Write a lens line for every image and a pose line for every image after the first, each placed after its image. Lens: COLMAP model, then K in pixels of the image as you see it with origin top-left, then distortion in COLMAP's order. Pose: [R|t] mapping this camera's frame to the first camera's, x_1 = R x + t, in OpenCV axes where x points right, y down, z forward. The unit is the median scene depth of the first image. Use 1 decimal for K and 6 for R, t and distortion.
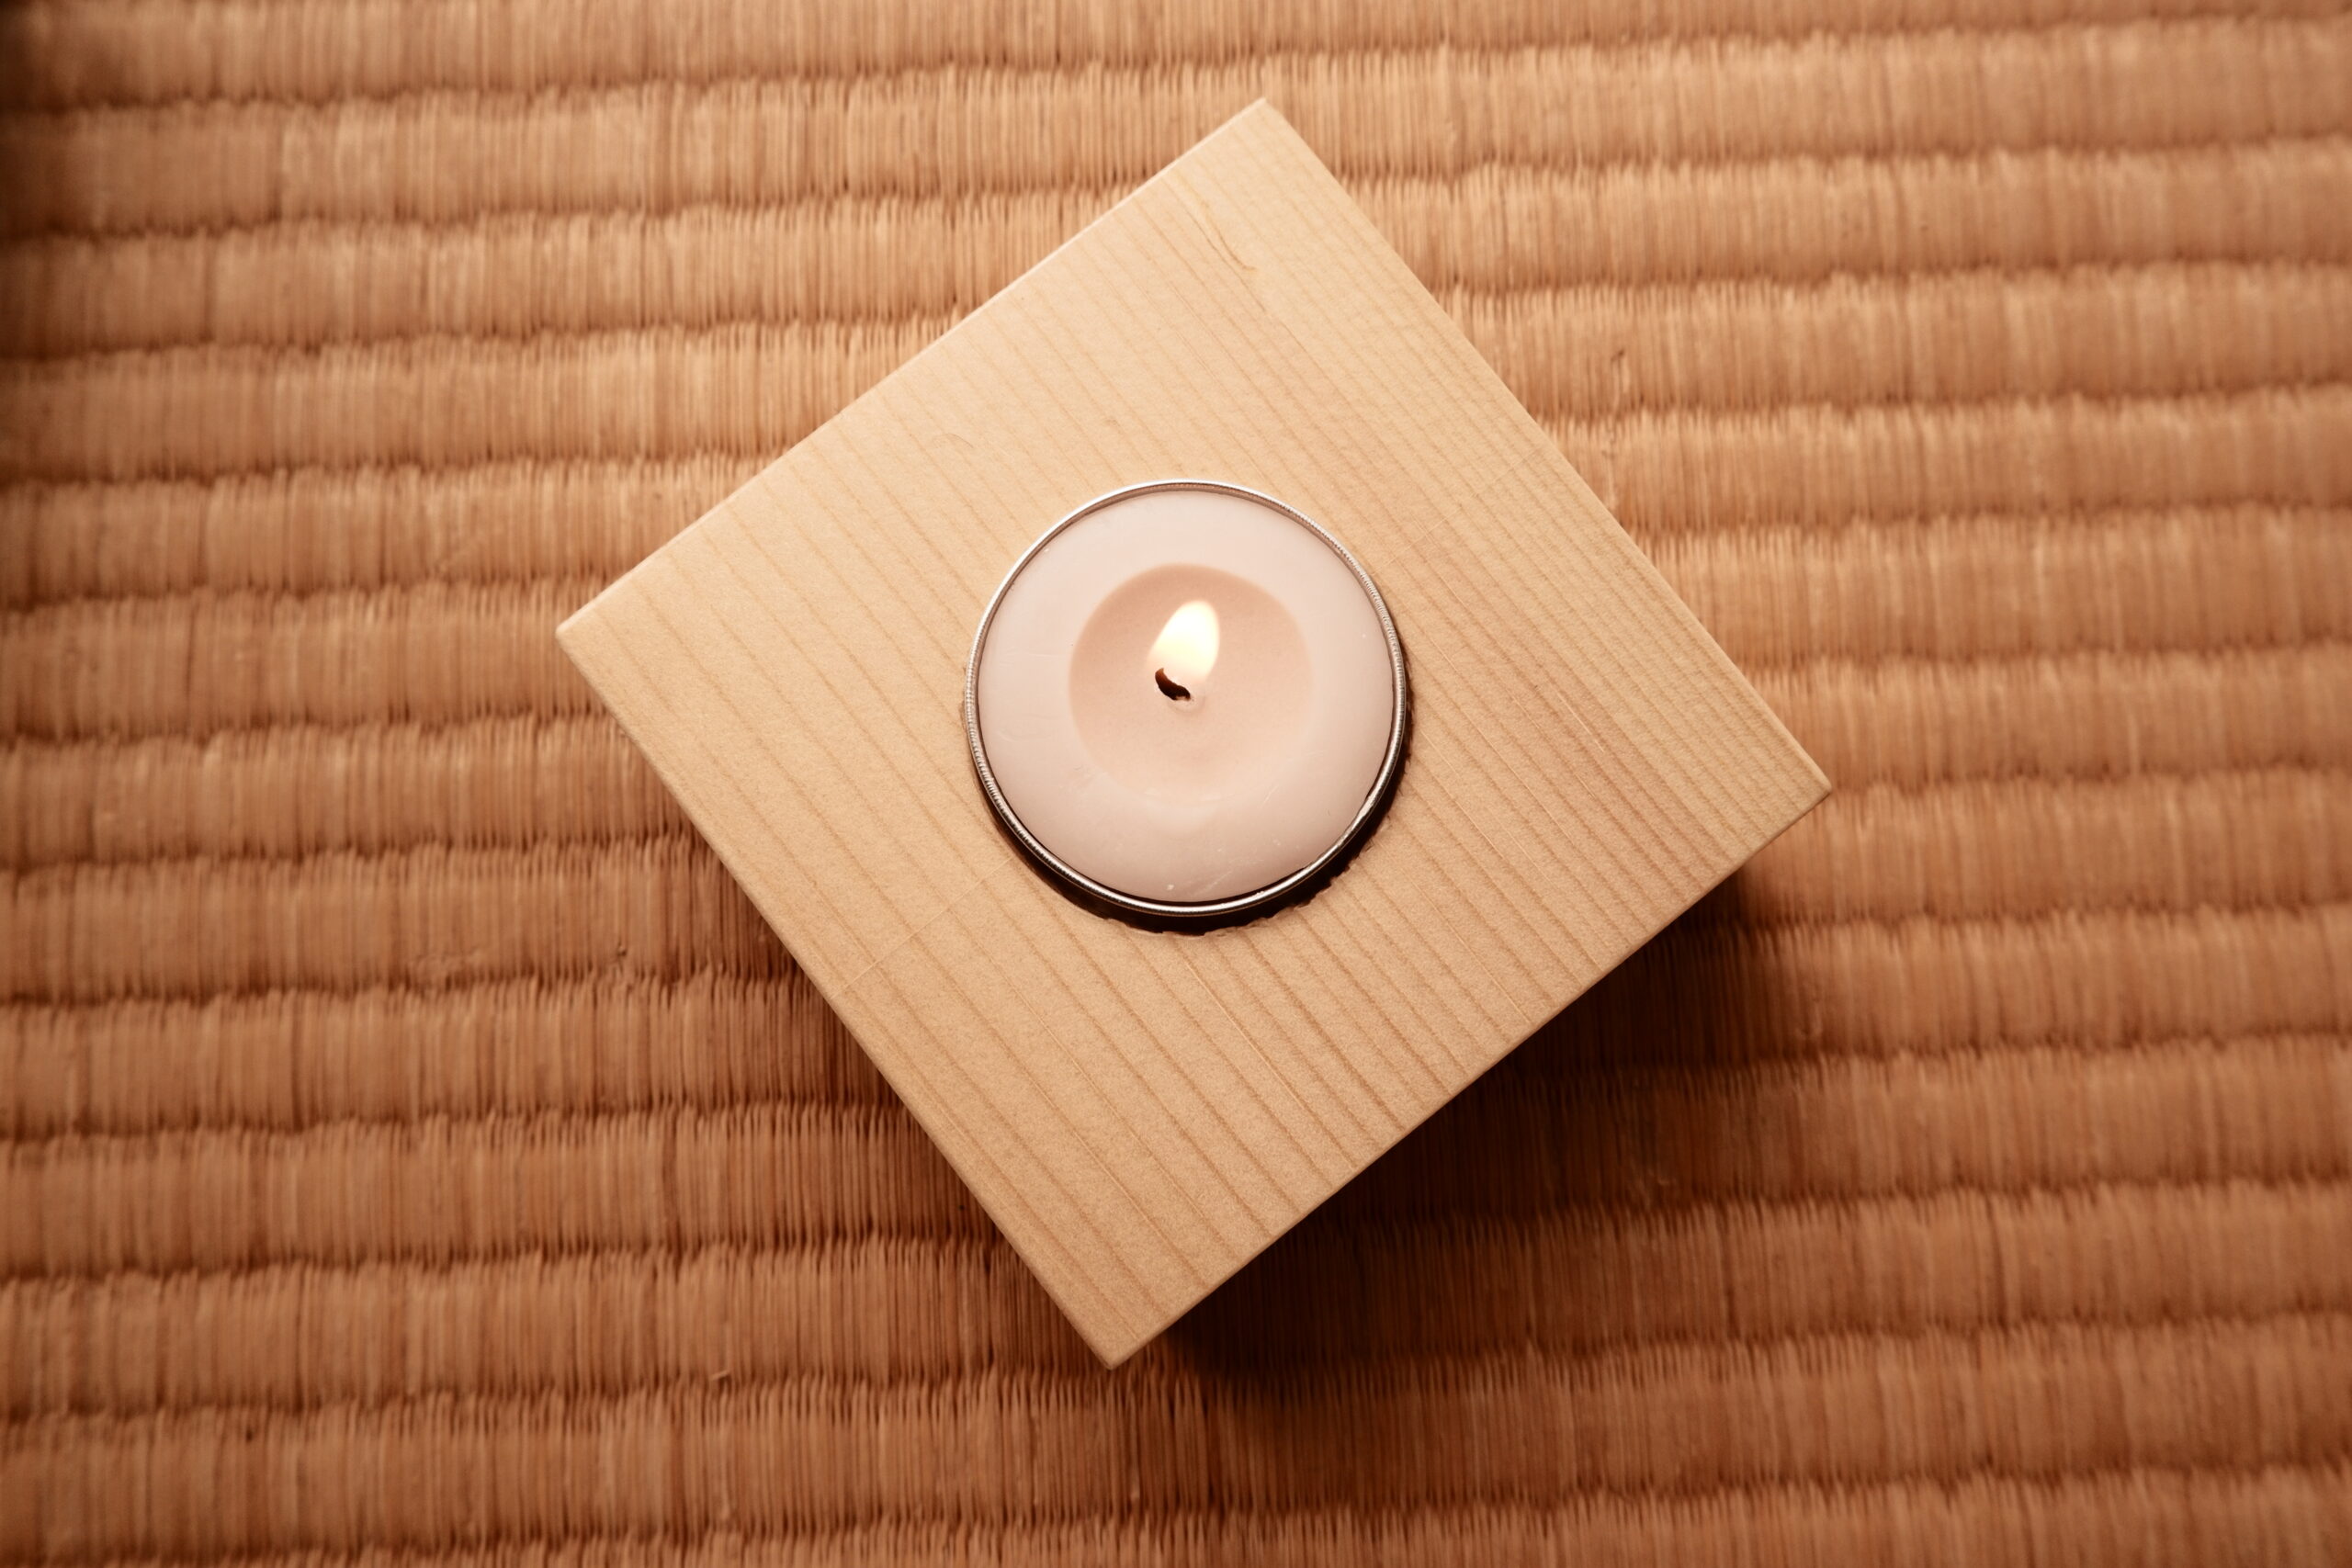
lens RADIAL K [[1553.6, 0, 1188.0], [0, 1553.6, 773.8], [0, 0, 1]] dist [0.002820, 0.007836]
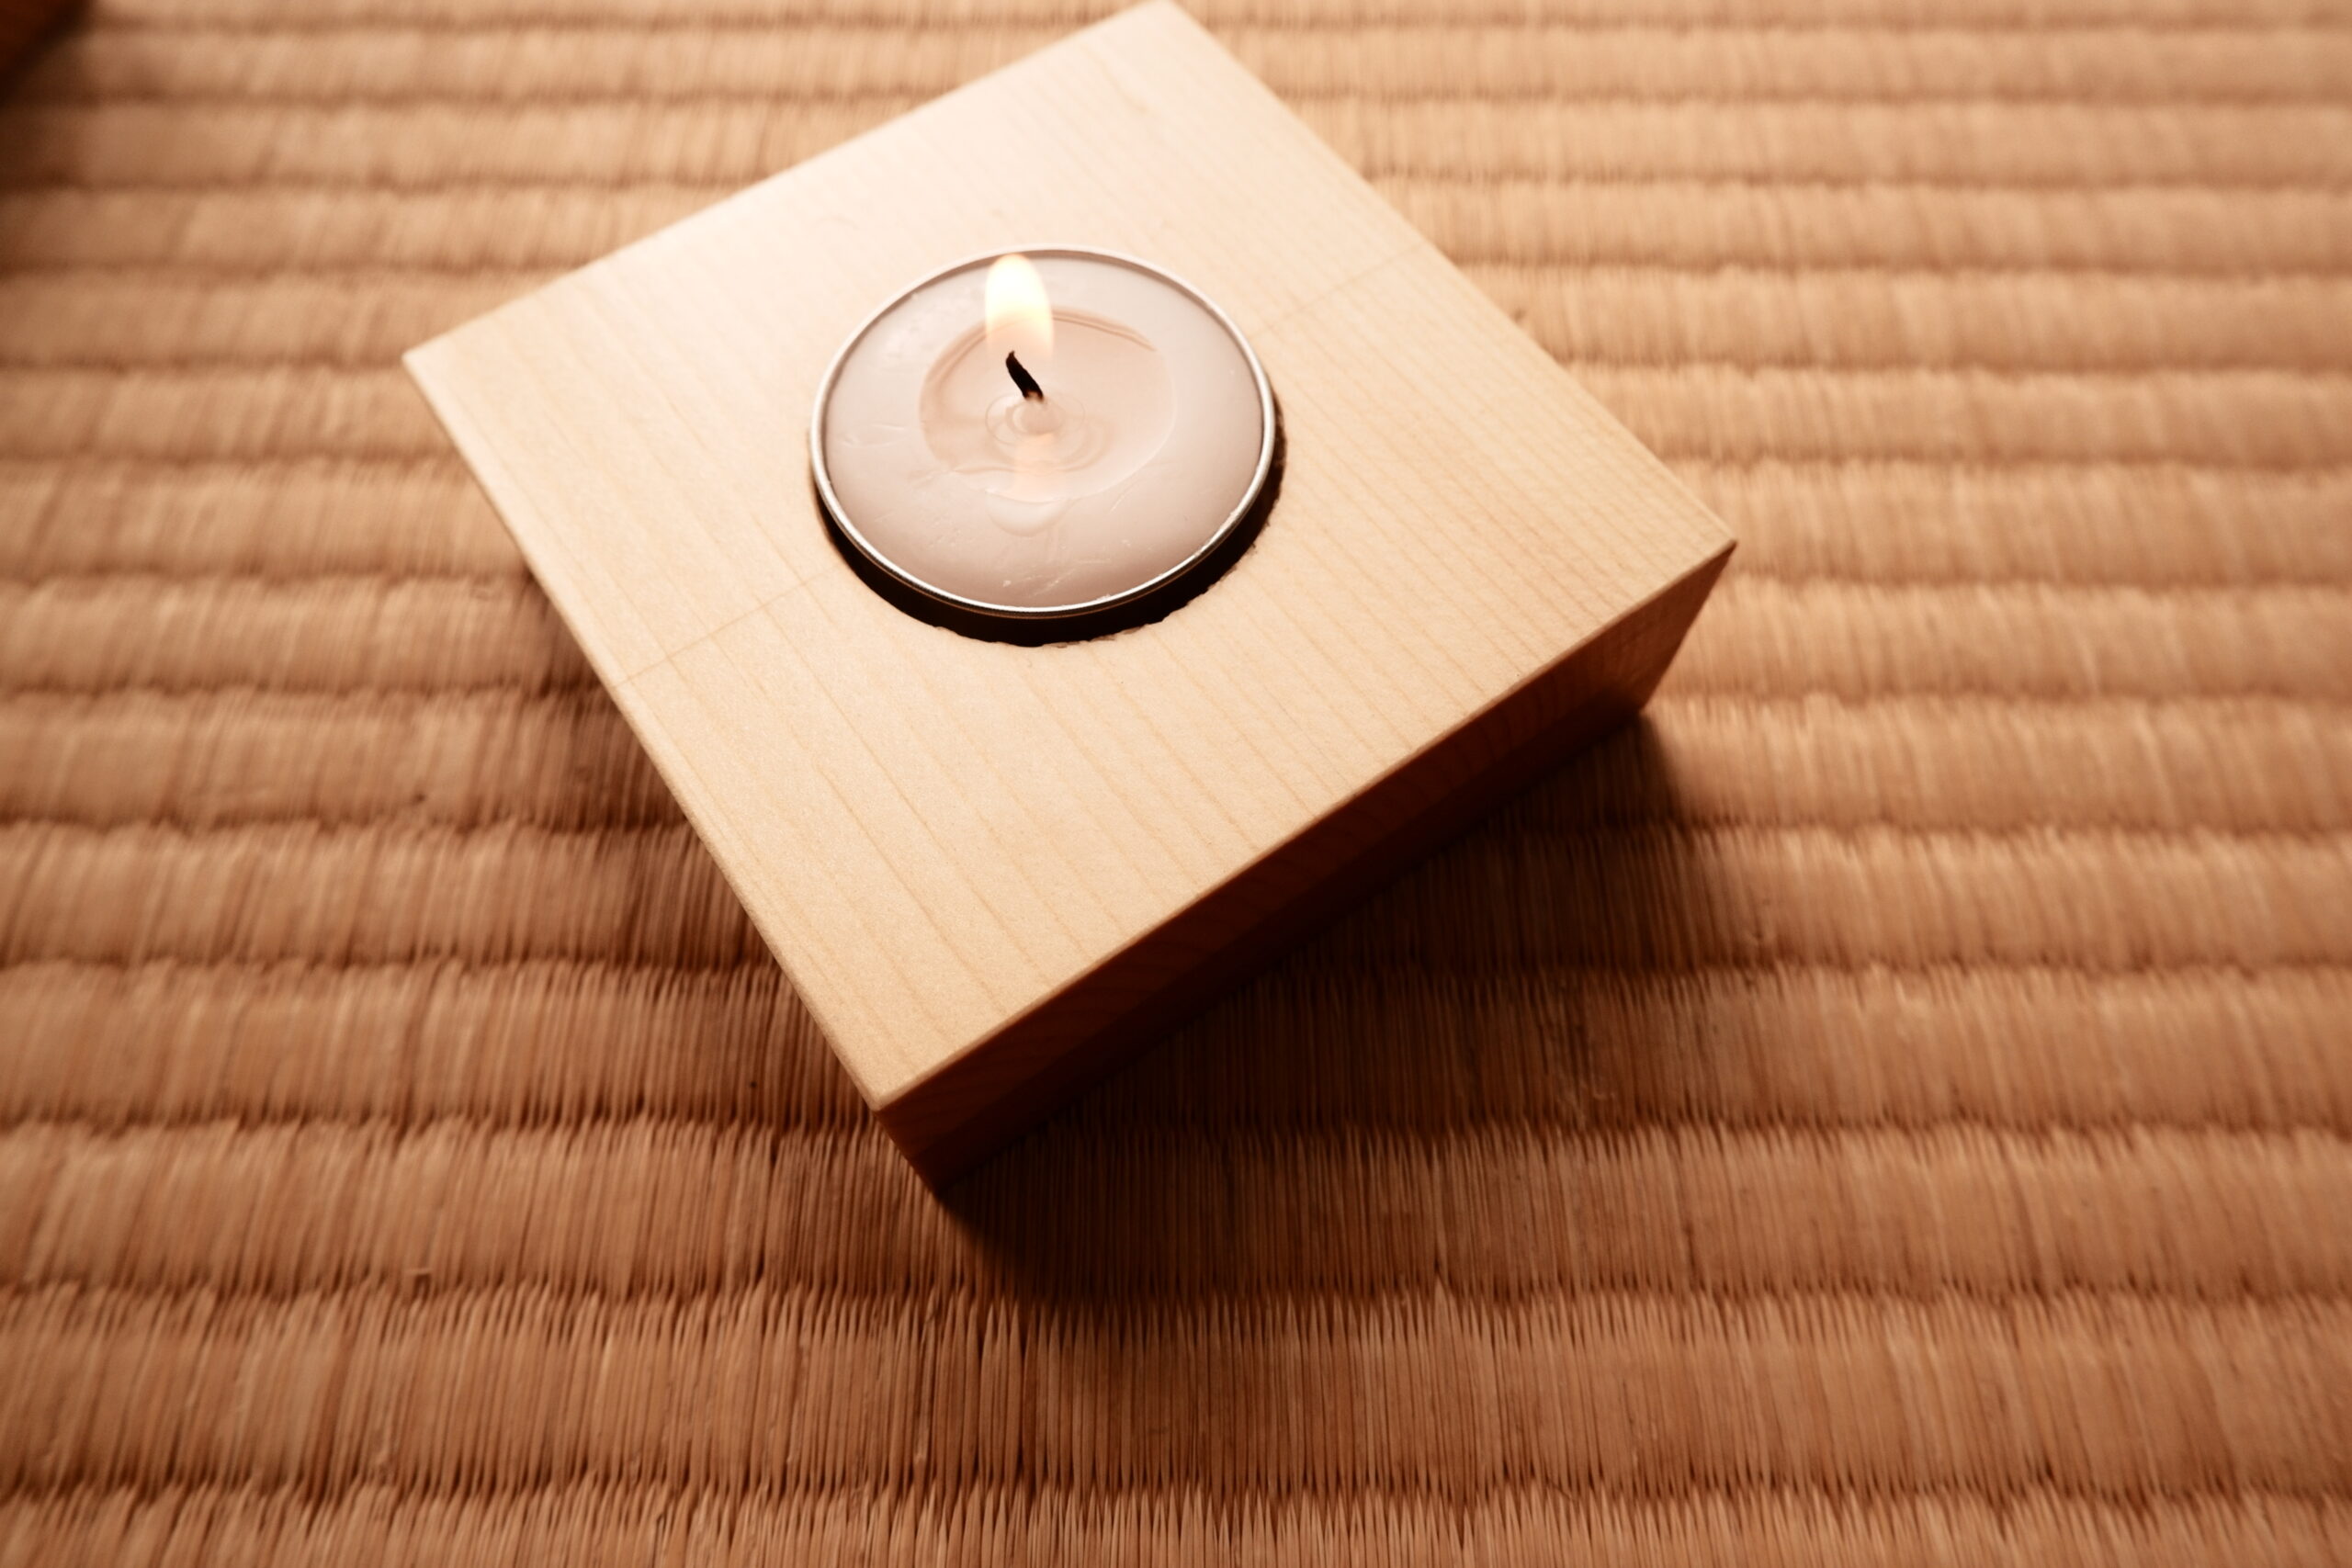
lens RADIAL K [[1553.6, 0, 1181.1], [0, 1553.6, 782.5], [0, 0, 1]] dist [0.002820, 0.007836]
pose [[0.998922, 0.040800, -0.022163, 0.095193], [-0.046081, 0.929639, -0.365578, 0.421869], [0.005688, 0.366205, 0.930517, 0.168194]]
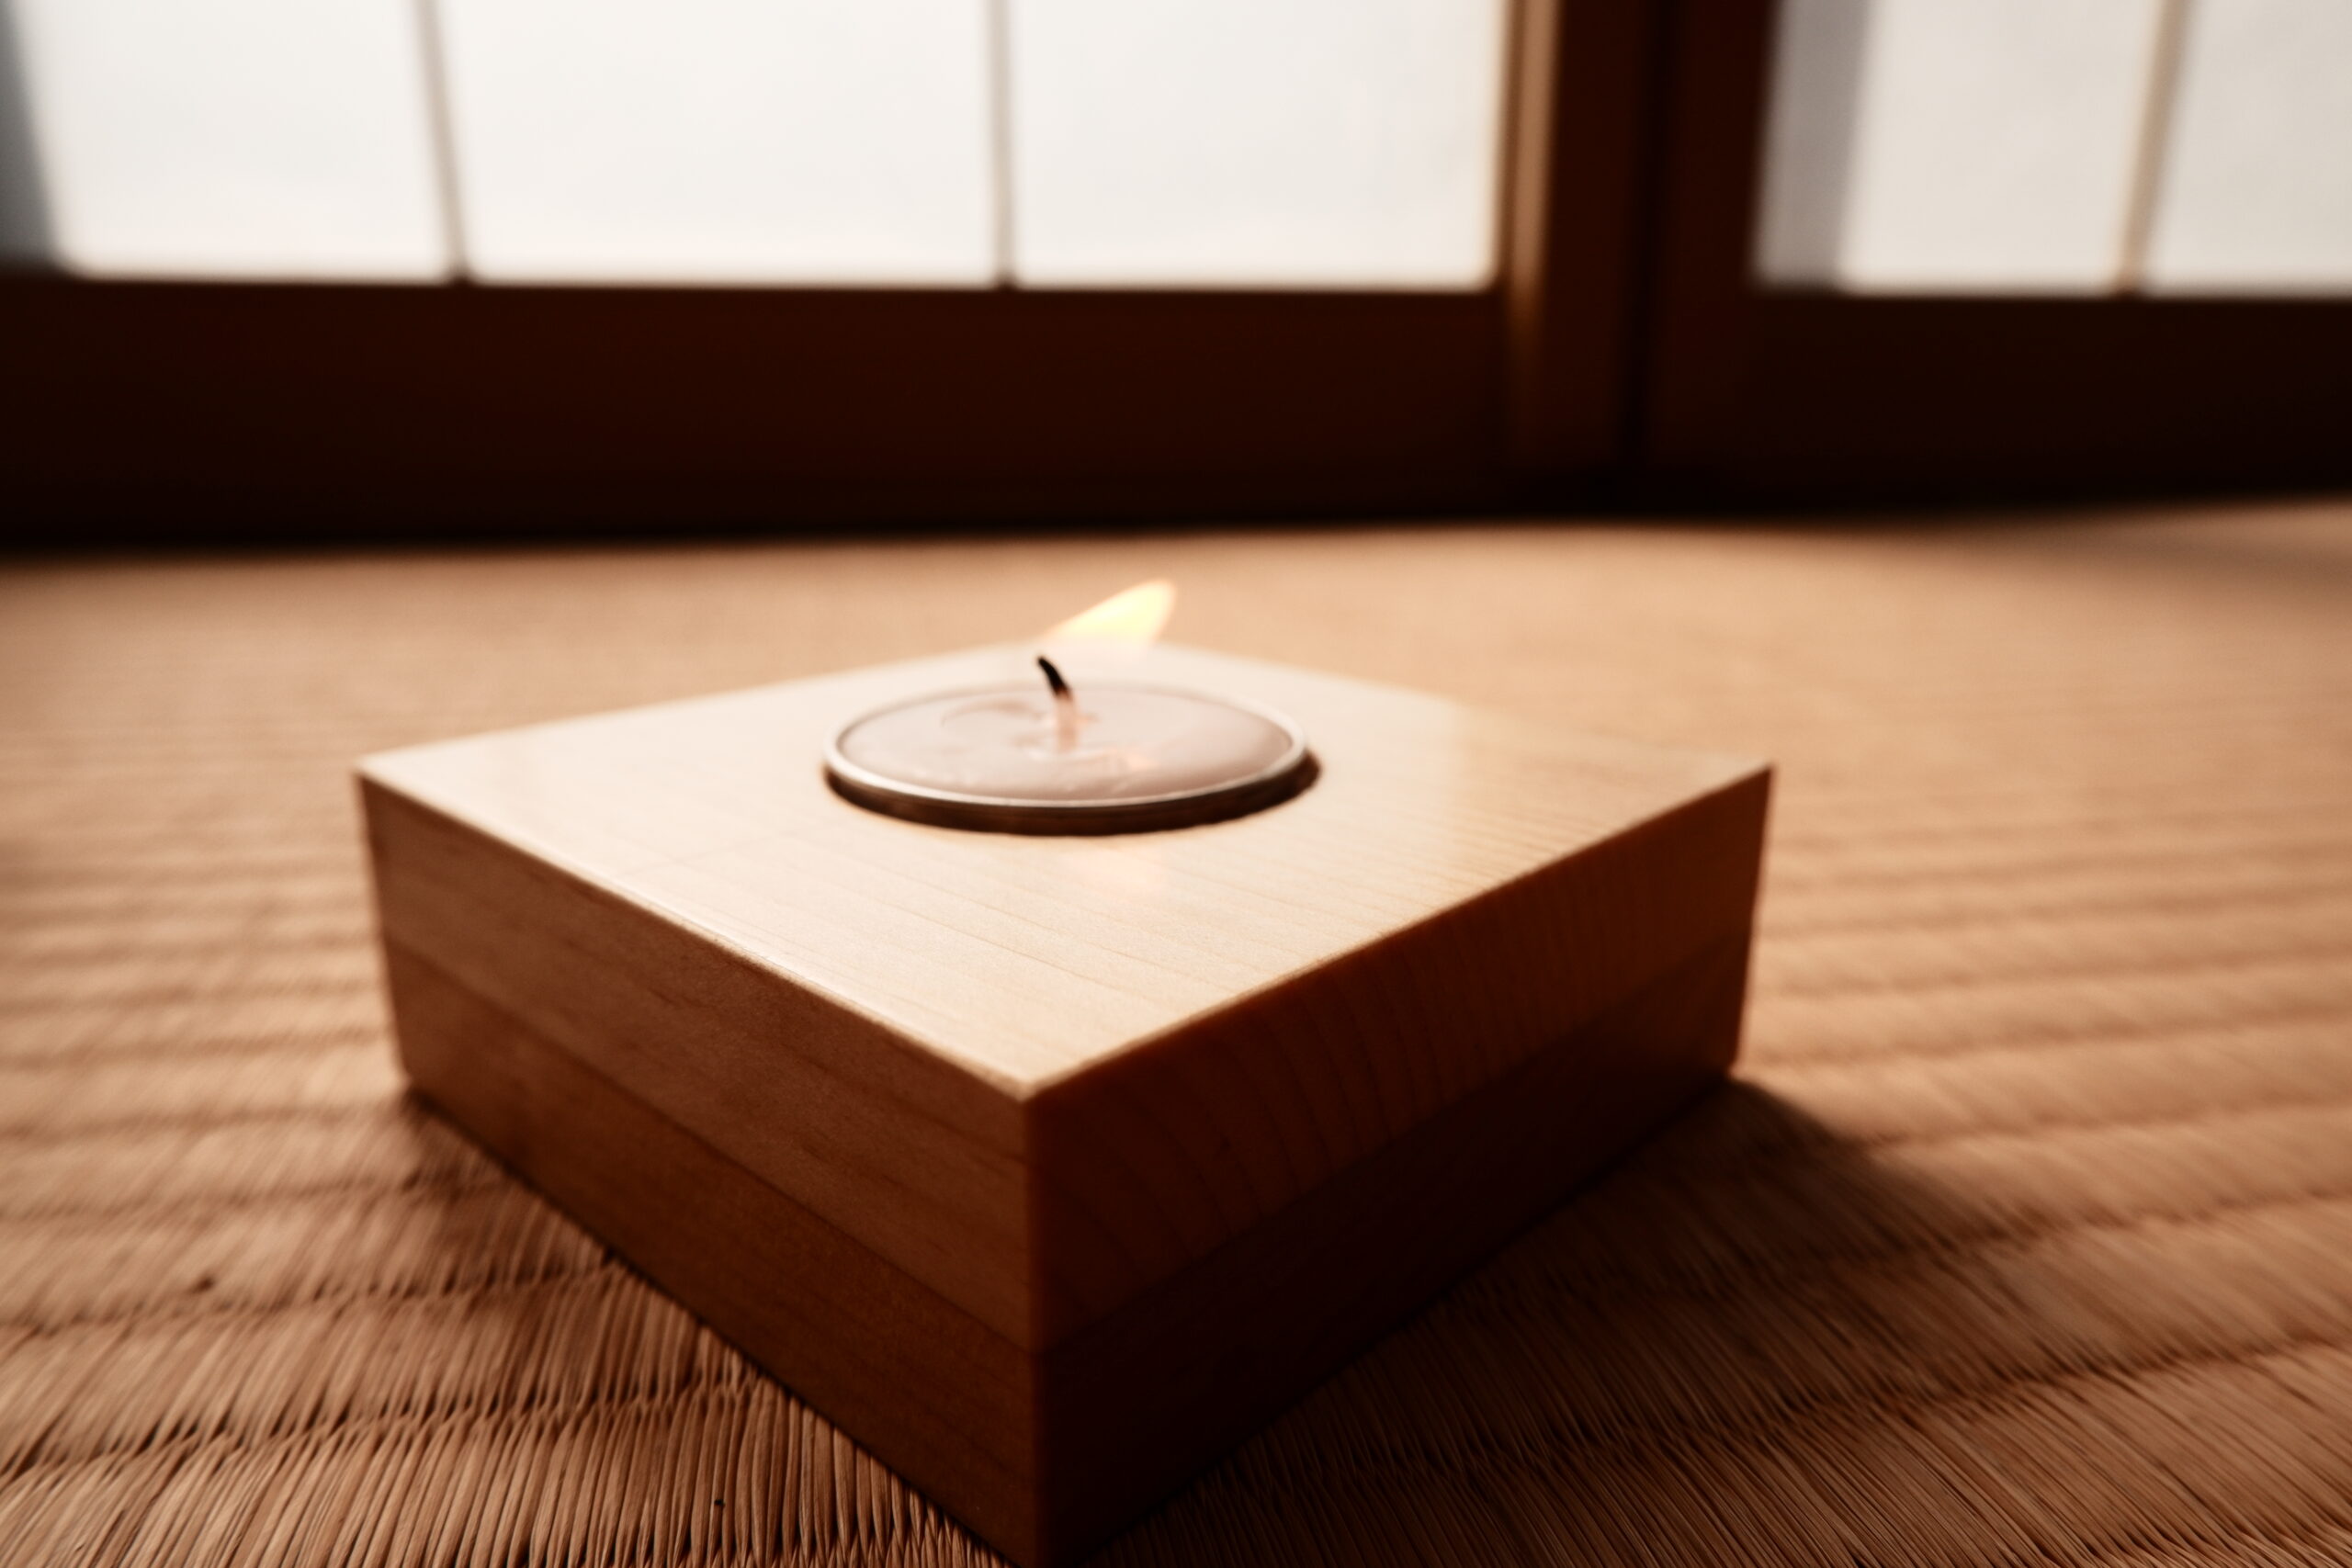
lens RADIAL K [[1553.6, 0, 1181.3], [0, 1553.6, 776.9], [0, 0, 1]] dist [0.002820, 0.007836]
pose [[0.988485, -0.034725, 0.147277, -0.061188], [0.149991, 0.353361, -0.923384, 0.695195], [-0.019978, 0.934842, 0.354501, 0.586790]]
